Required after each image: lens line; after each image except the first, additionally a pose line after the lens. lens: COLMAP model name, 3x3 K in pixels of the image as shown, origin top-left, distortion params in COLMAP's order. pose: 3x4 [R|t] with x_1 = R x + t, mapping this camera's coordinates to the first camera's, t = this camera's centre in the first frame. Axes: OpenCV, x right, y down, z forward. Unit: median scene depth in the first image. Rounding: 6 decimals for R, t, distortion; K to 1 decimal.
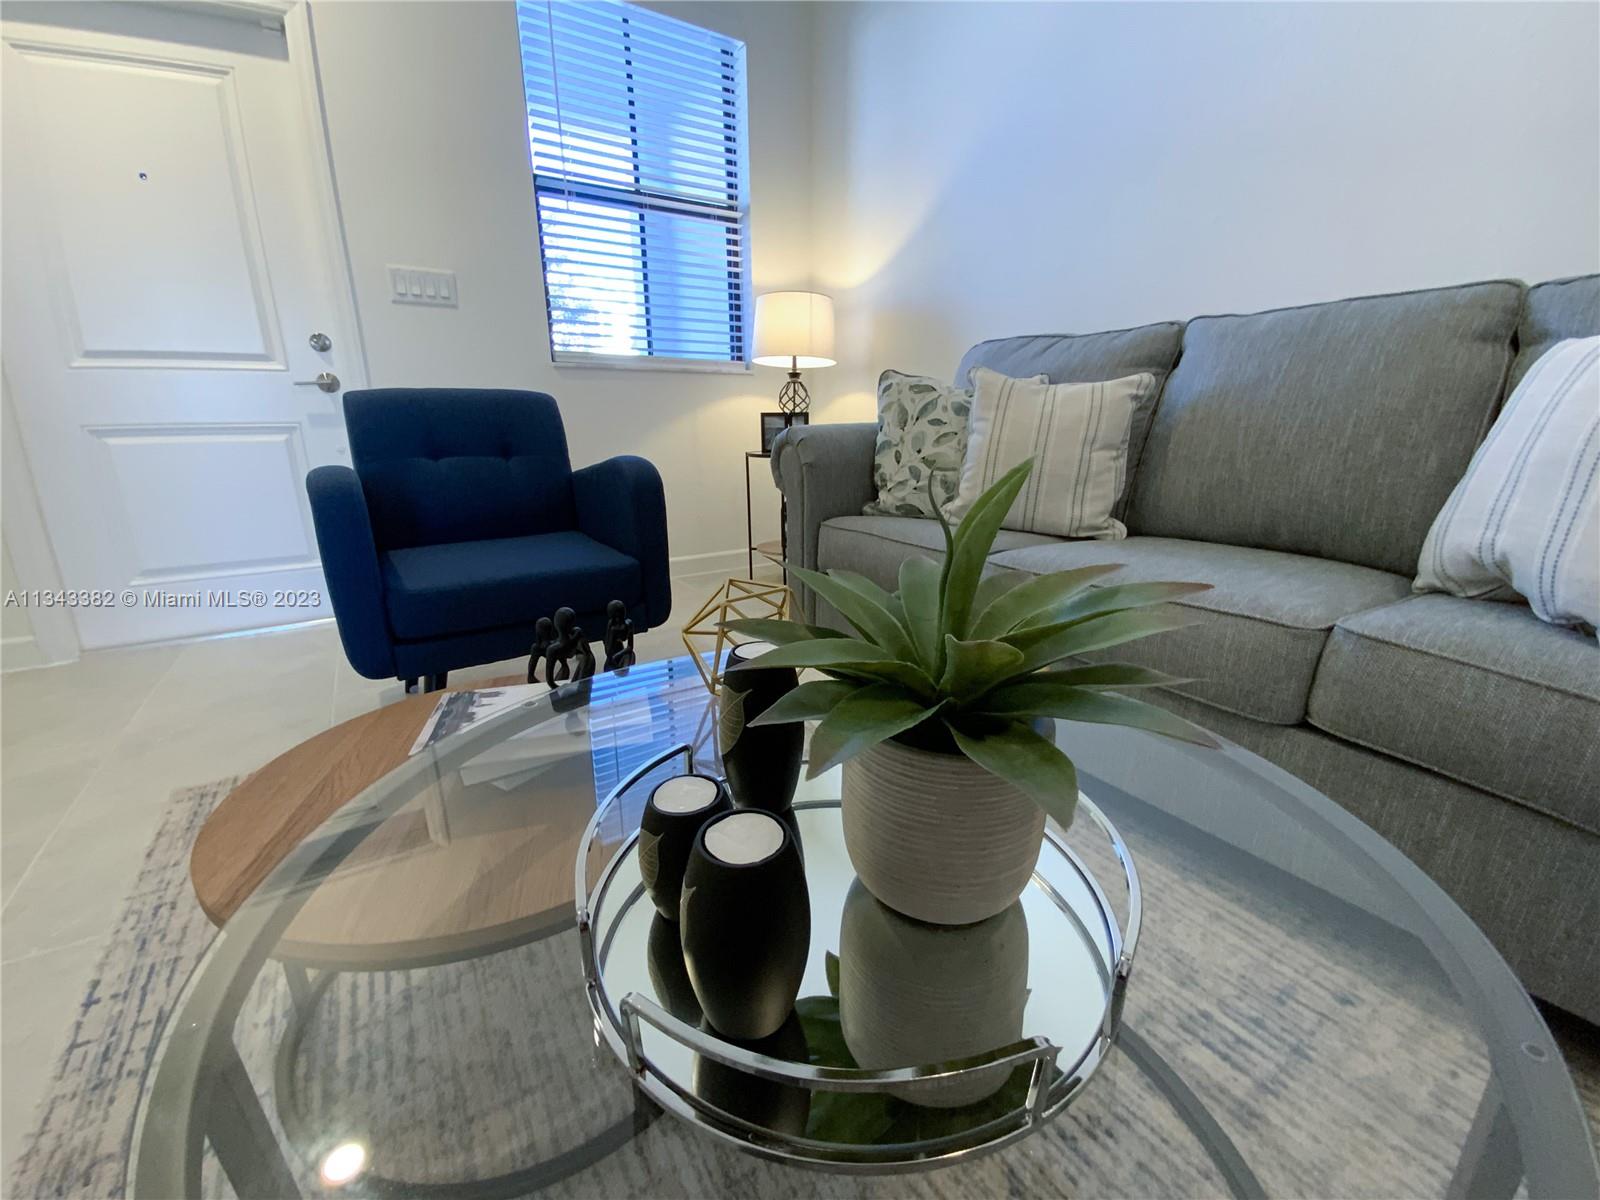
lens RADIAL K [[645.9, 0, 799.1], [0, 645.9, 602.3], [0, 0, 1]] dist [0.029374, -0.021809]
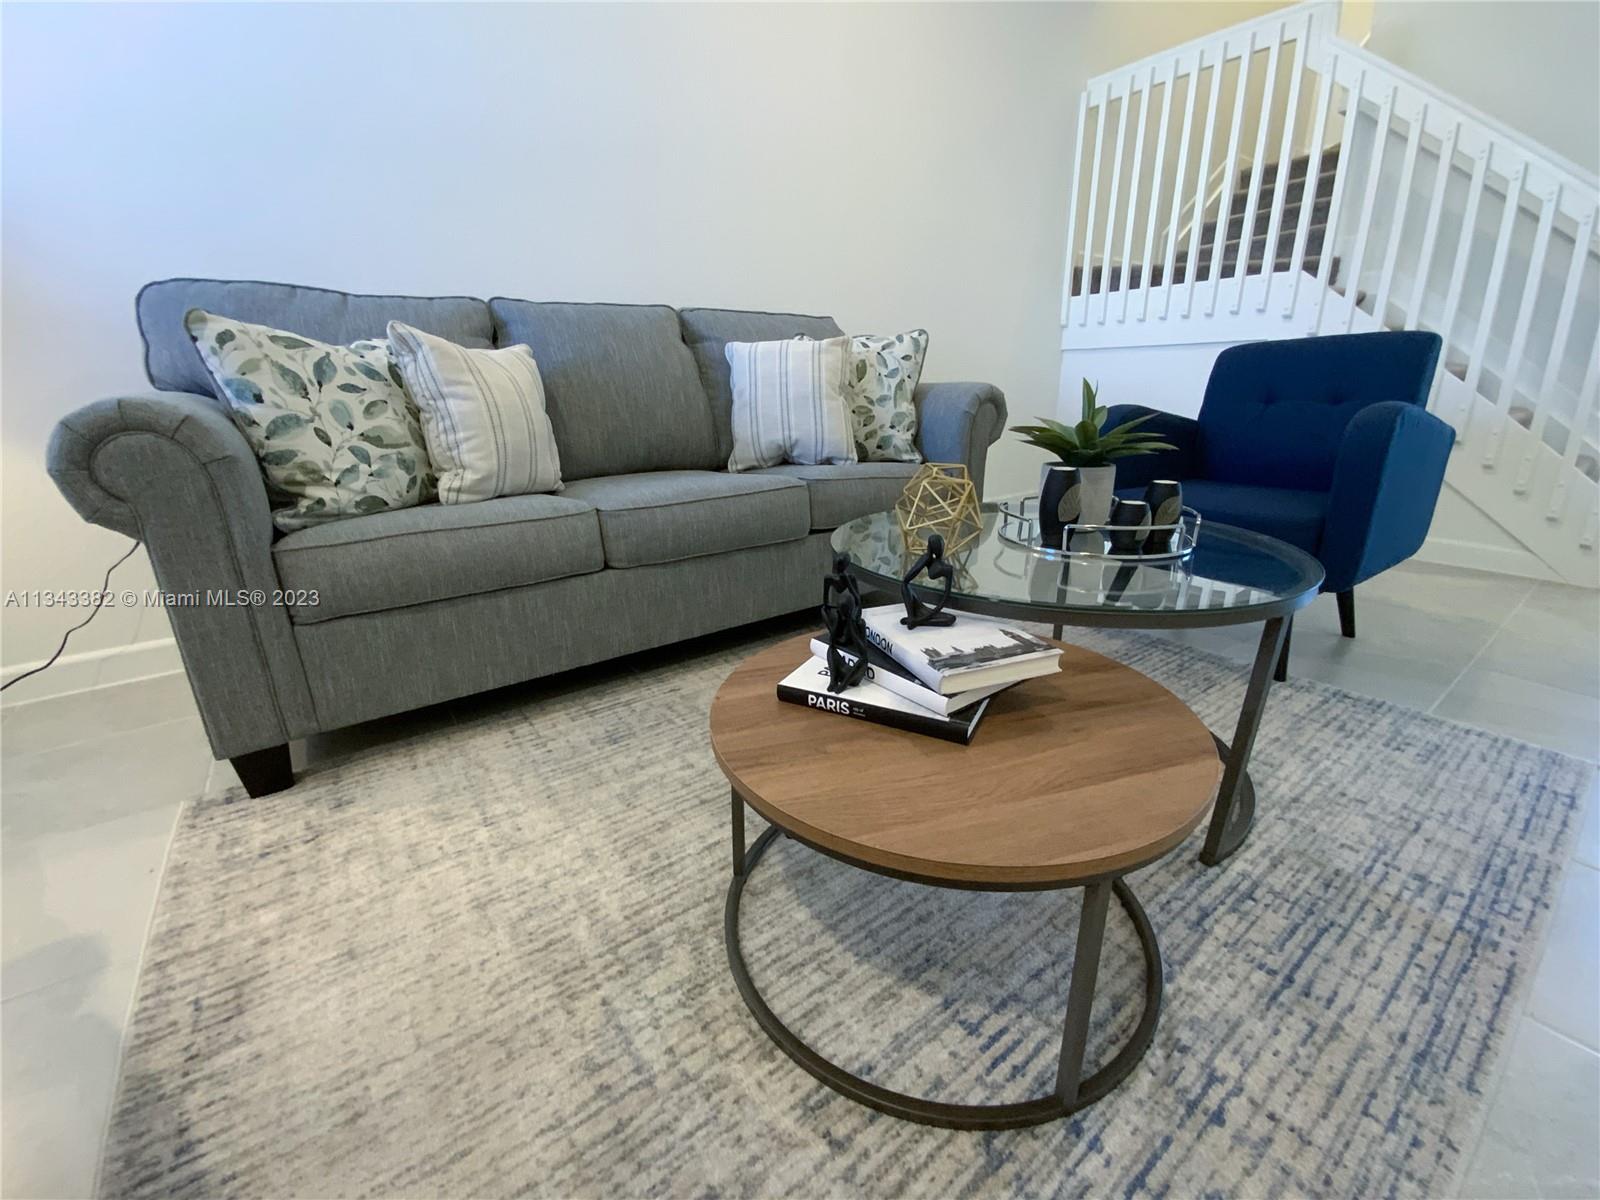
lens RADIAL K [[639.7, 0, 801.5], [0, 639.7, 605.6], [0, 0, 1]] dist [0.017010, -0.017754]
pose [[-0.063129, -0.314356, 0.947204, -0.621030], [0.292868, 0.901476, 0.318699, -0.128426], [-0.954067, 0.297524, 0.035156, 0.528669]]
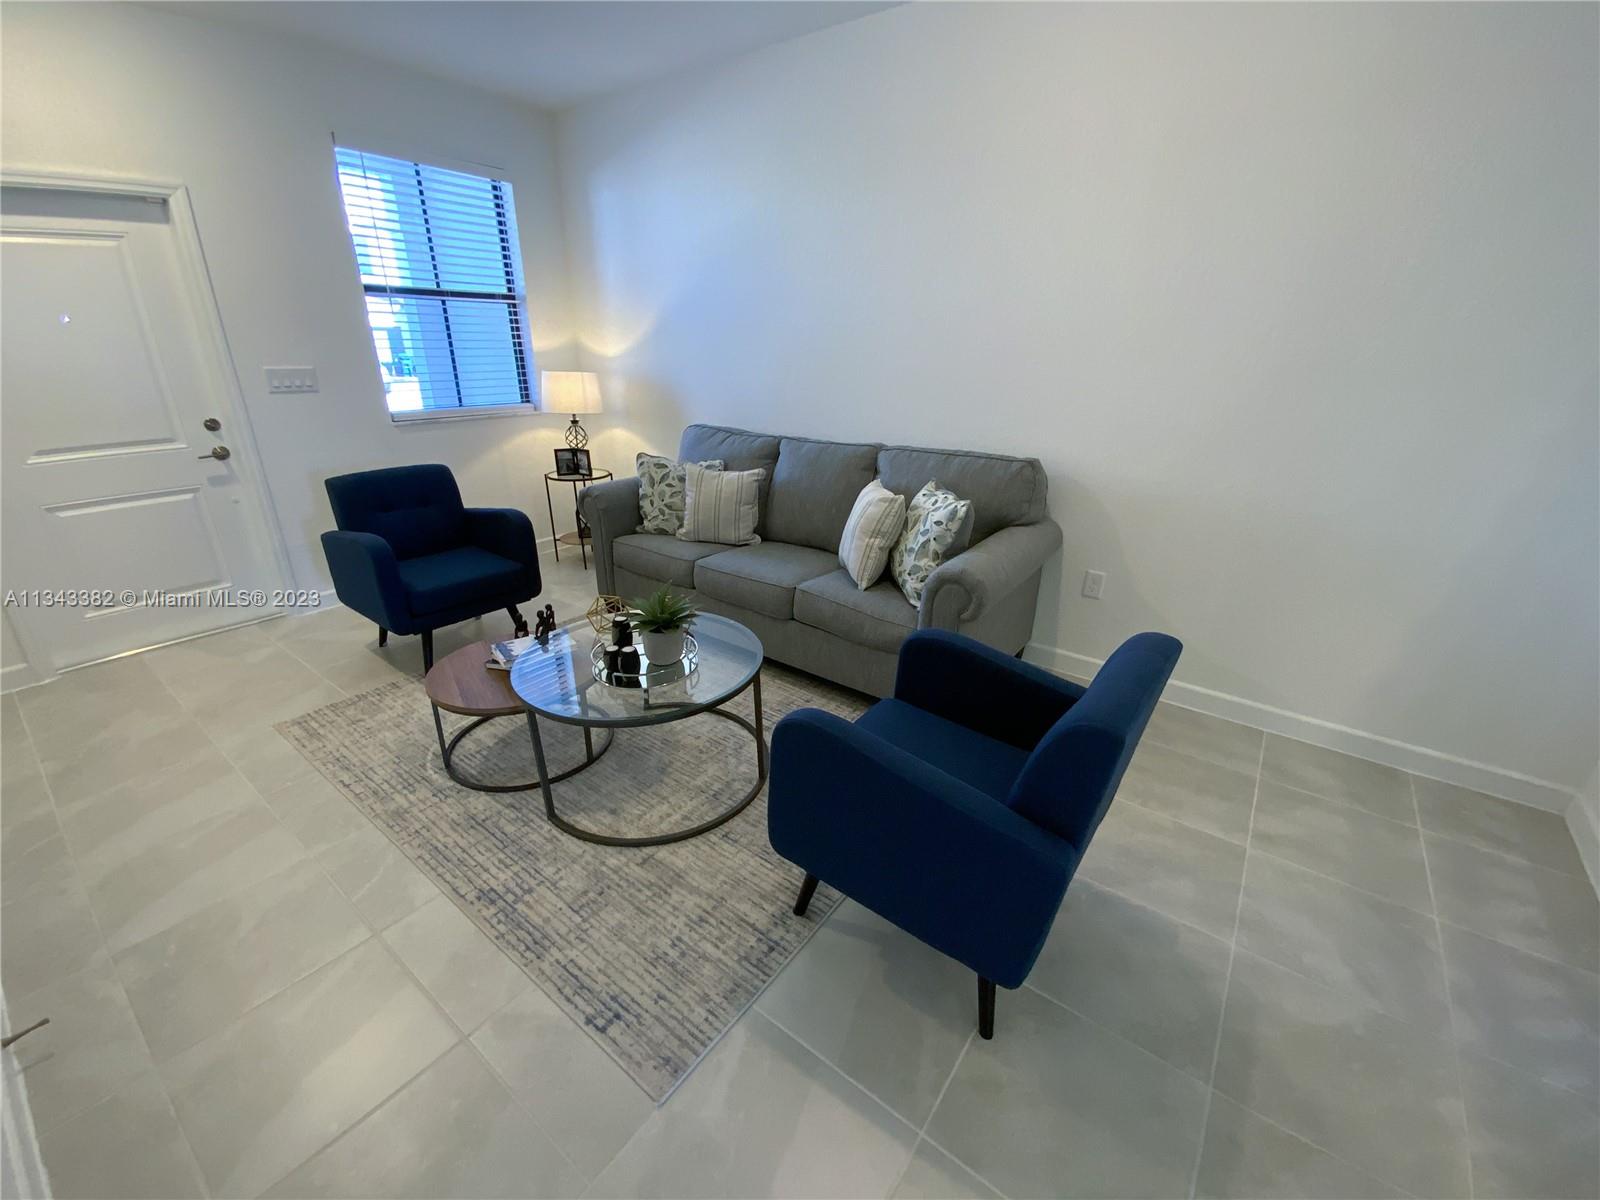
lens RADIAL K [[639.7, 0, 801.5], [0, 639.7, 605.6], [0, 0, 1]] dist [0.017010, -0.017754]
pose [[0.936134, -0.113655, 0.332770, -0.095280], [0.078231, 0.989924, 0.118026, -0.115854], [-0.342831, -0.084455, 0.935593, -0.936493]]
